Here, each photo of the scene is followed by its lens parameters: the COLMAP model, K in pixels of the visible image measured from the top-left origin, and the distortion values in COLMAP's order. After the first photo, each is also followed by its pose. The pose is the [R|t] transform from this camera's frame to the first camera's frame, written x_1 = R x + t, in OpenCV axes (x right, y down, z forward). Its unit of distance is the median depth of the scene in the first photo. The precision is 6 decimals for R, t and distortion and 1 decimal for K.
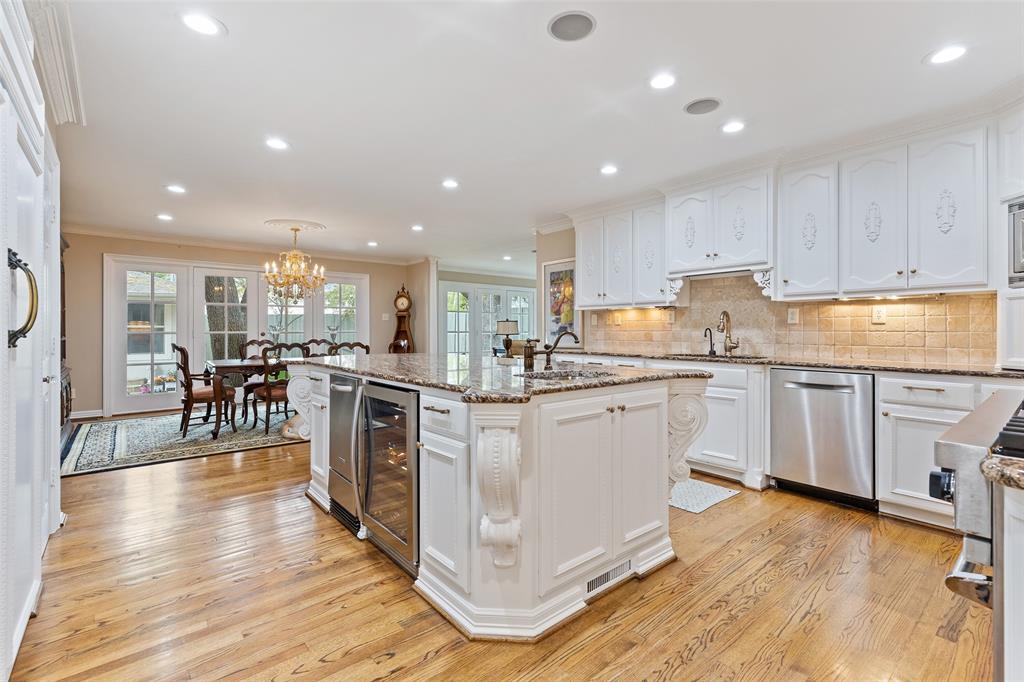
lens RADIAL K [[460.8, 0, 519.6], [0, 460.8, 334.5], [0, 0, 1]] dist [0.007468, -0.001264]
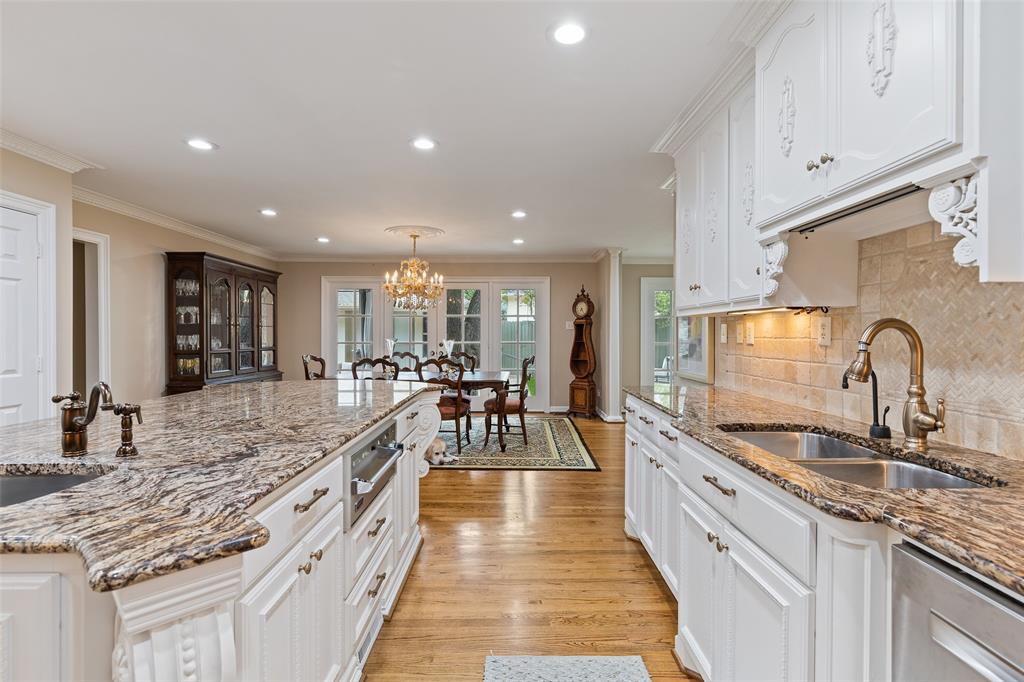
lens RADIAL K [[492.4, 0, 509.7], [0, 492.4, 337.6], [0, 0, 1]] dist [0.000772, -0.000569]
pose [[0.779601, 0.006294, -0.626244, 0.290327], [-0.008420, 0.999964, -0.000433, -0.021720], [0.626219, 0.005610, 0.779627, 0.343605]]
